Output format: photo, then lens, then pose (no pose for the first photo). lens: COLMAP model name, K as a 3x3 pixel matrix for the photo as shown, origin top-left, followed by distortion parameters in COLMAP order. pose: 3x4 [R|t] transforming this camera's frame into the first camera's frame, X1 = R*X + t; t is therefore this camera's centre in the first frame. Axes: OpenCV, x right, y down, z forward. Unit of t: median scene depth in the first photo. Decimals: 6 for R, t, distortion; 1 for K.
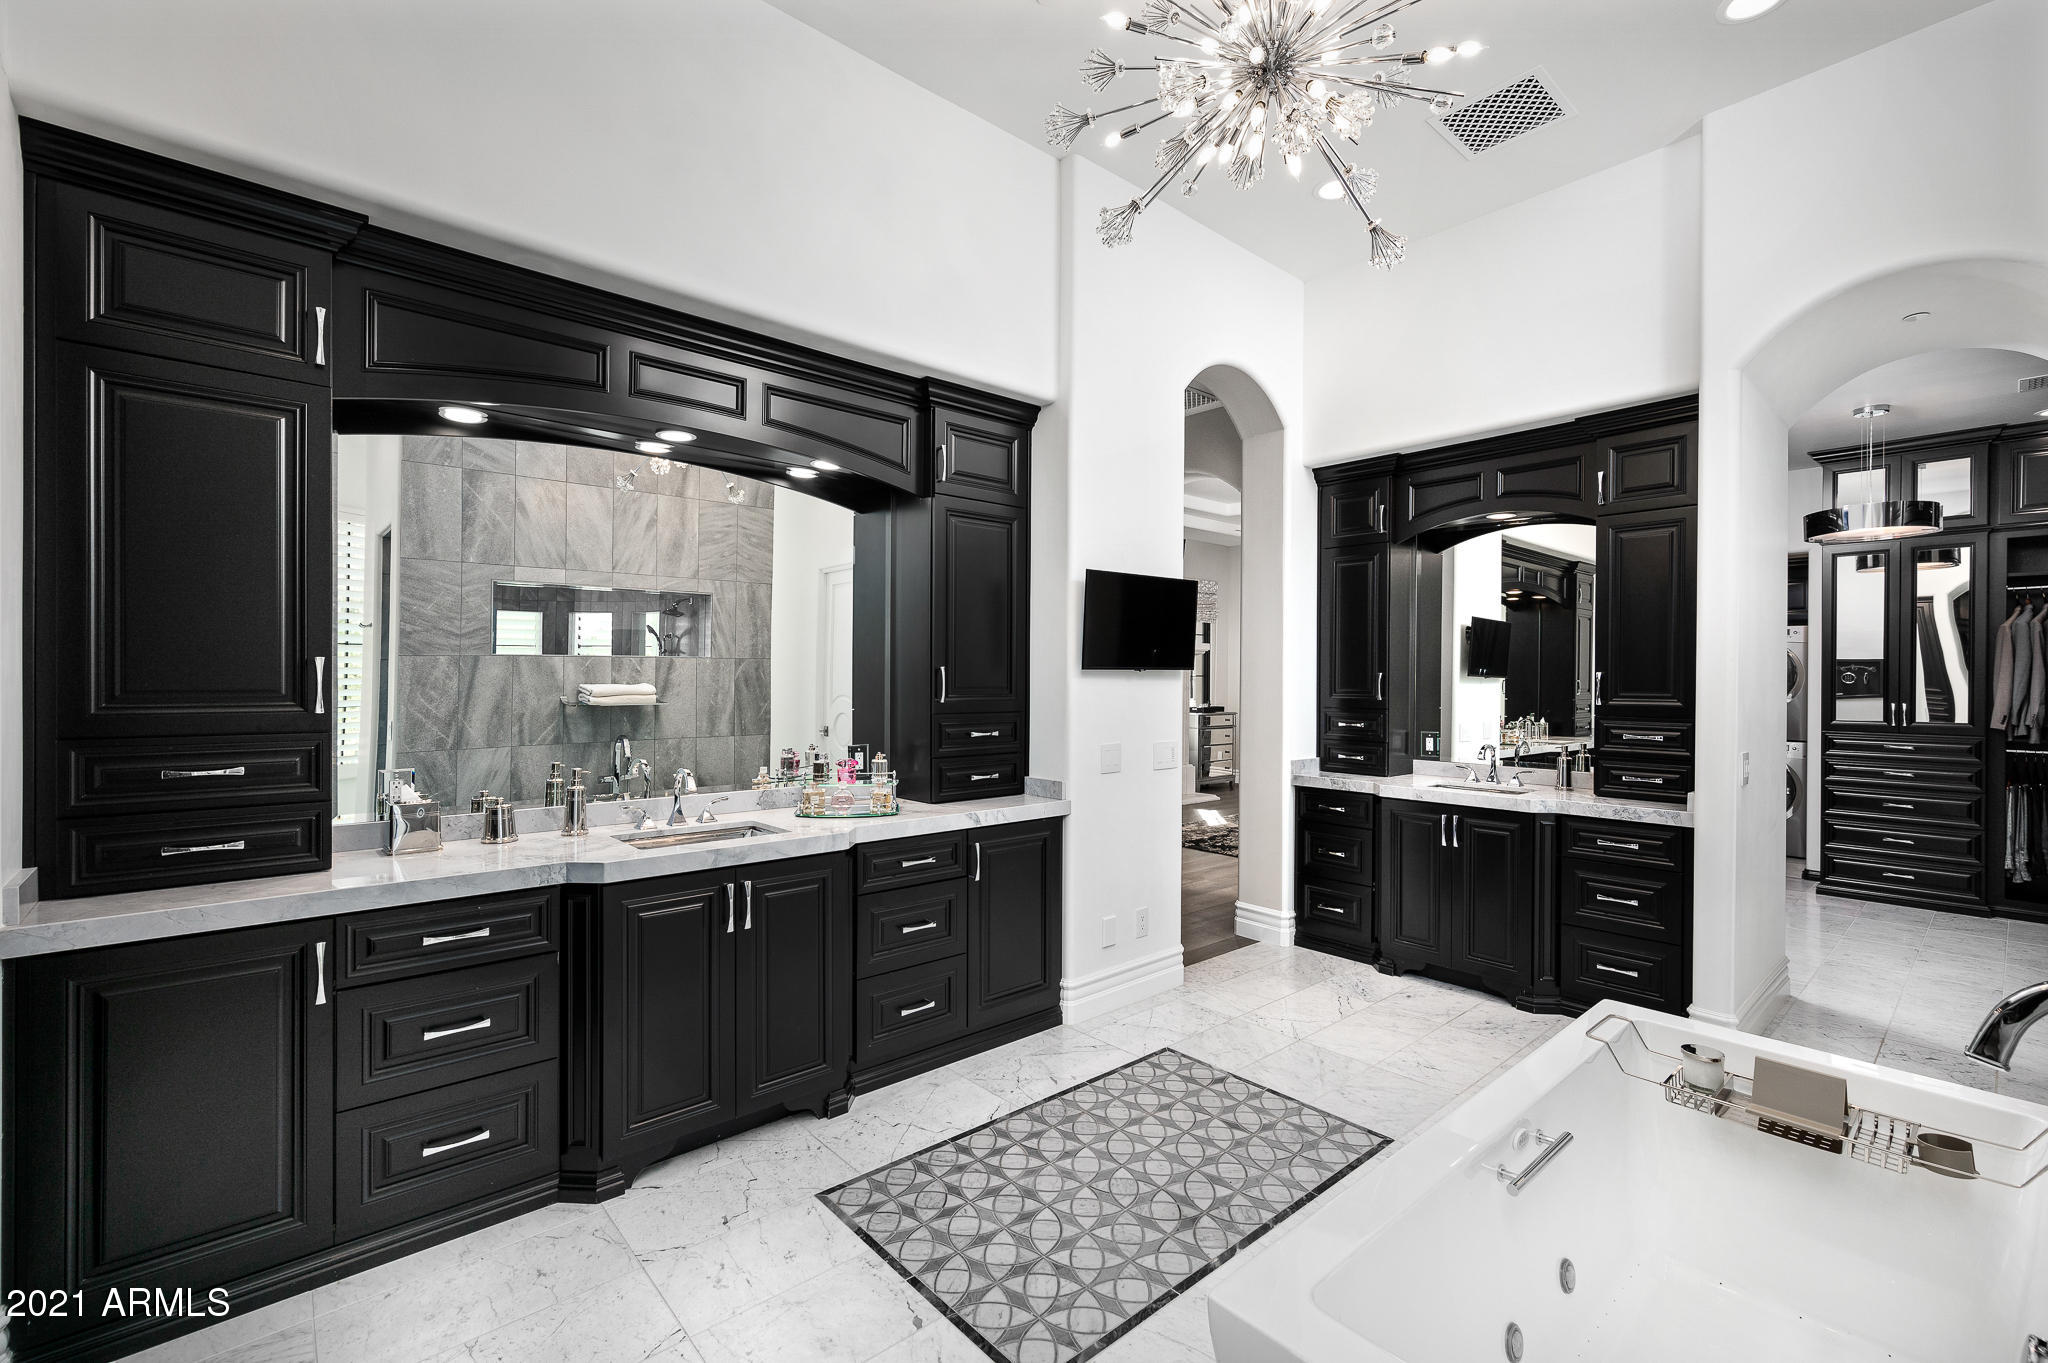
lens RADIAL K [[875.8, 0, 1021.0], [0, 875.8, 680.2], [0, 0, 1]] dist [0.003081, 0.000106]
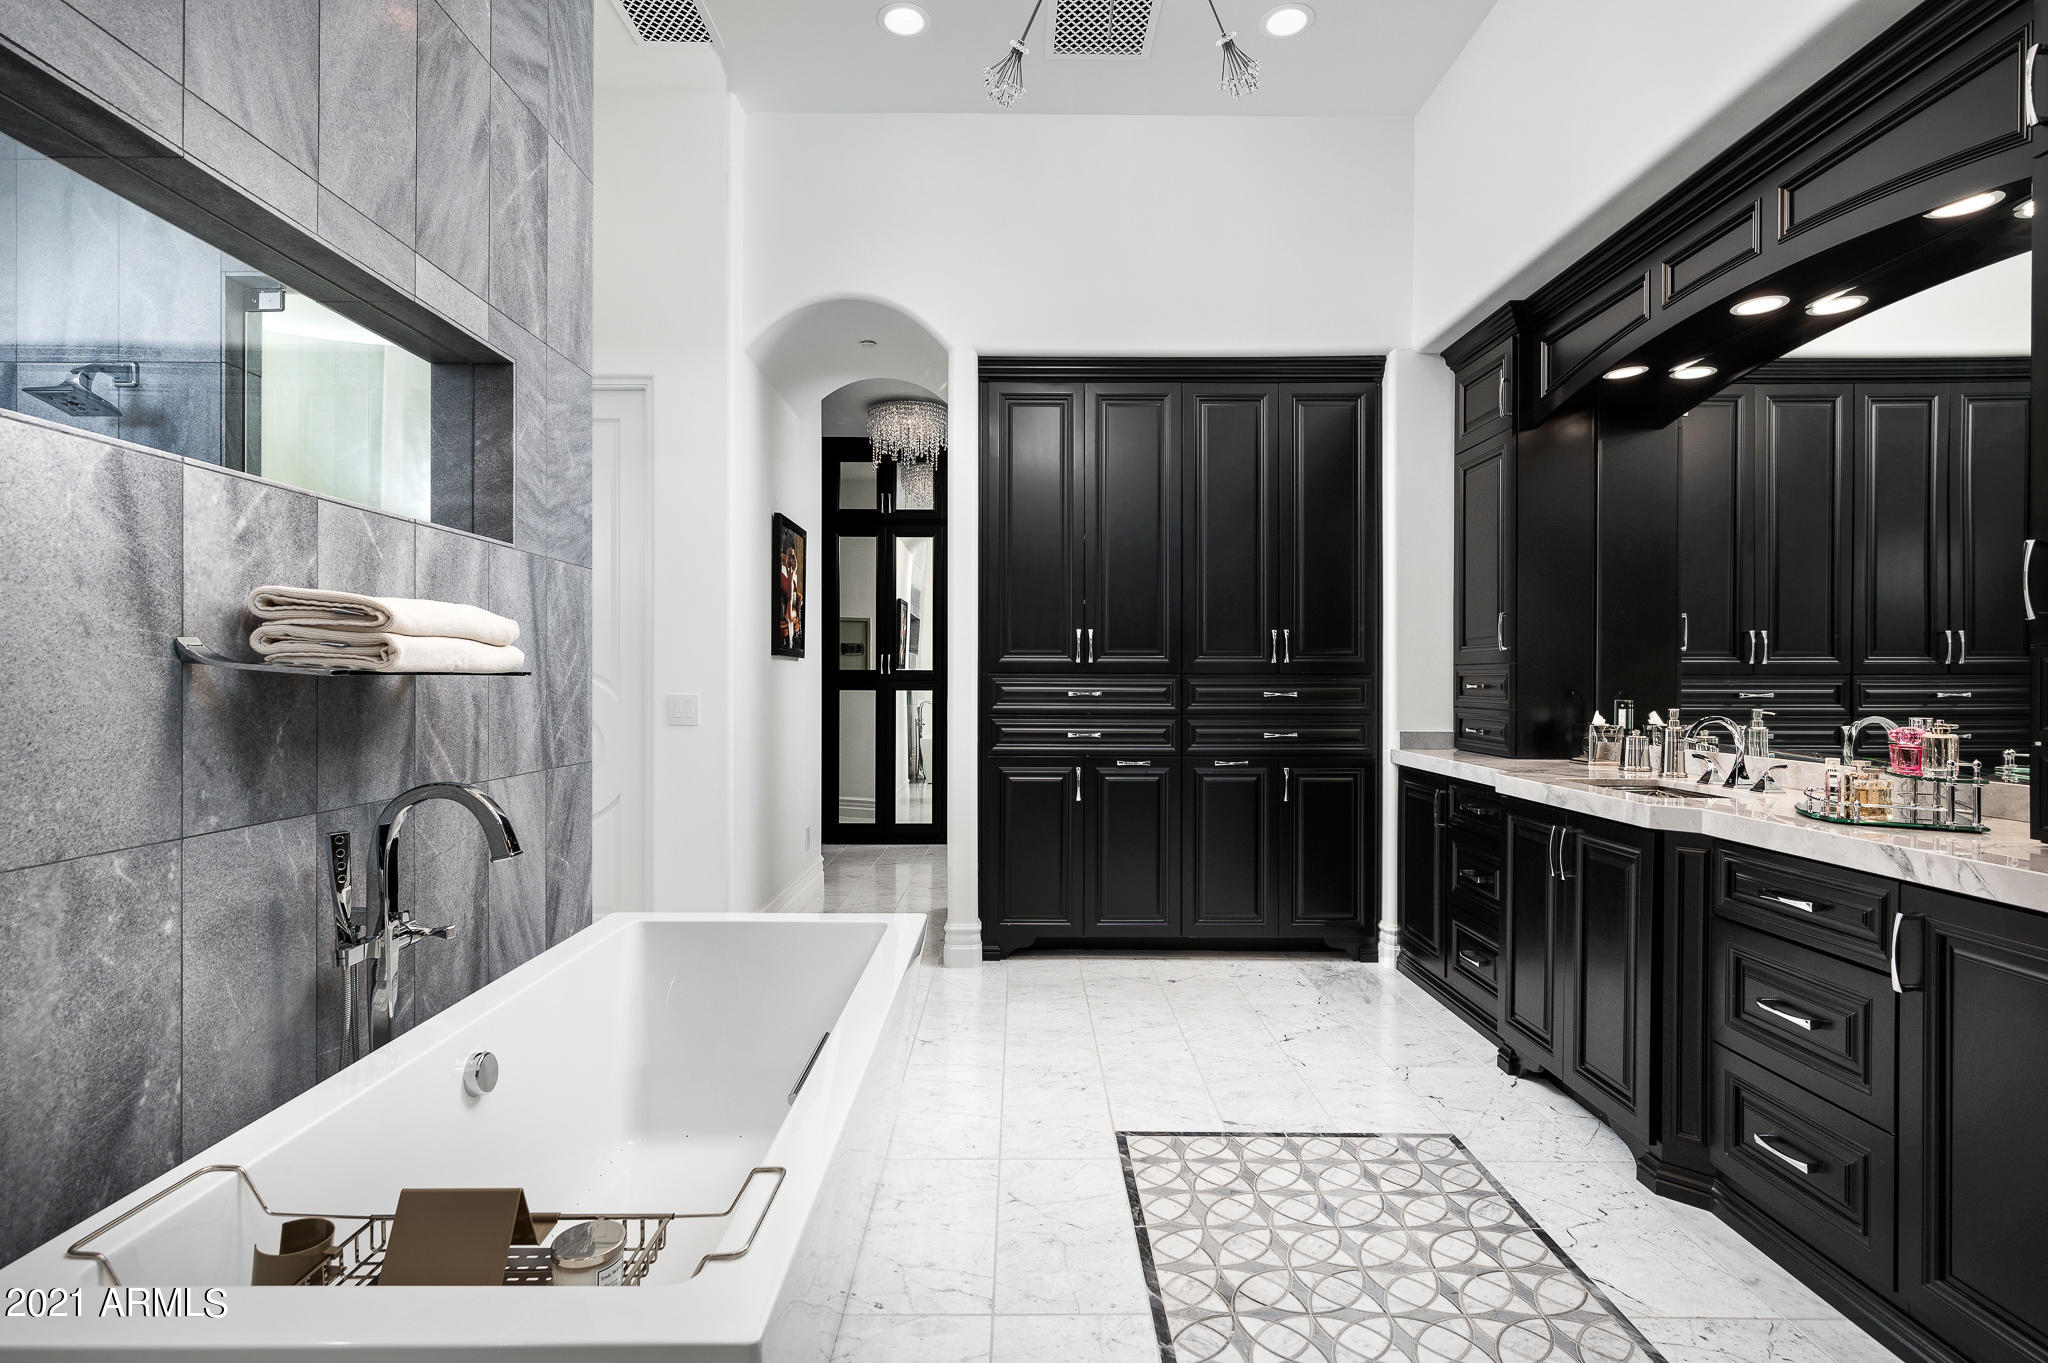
lens RADIAL K [[1004.8, 0, 1024.5], [0, 1004.8, 682.8], [0, 0, 1]] dist [0.001684, 0.000331]
pose [[-0.658051, -0.004432, -0.752960, 0.931952], [-0.008315, 0.999964, 0.001381, 0.090505], [0.752927, 0.007170, -0.658065, 1.391980]]
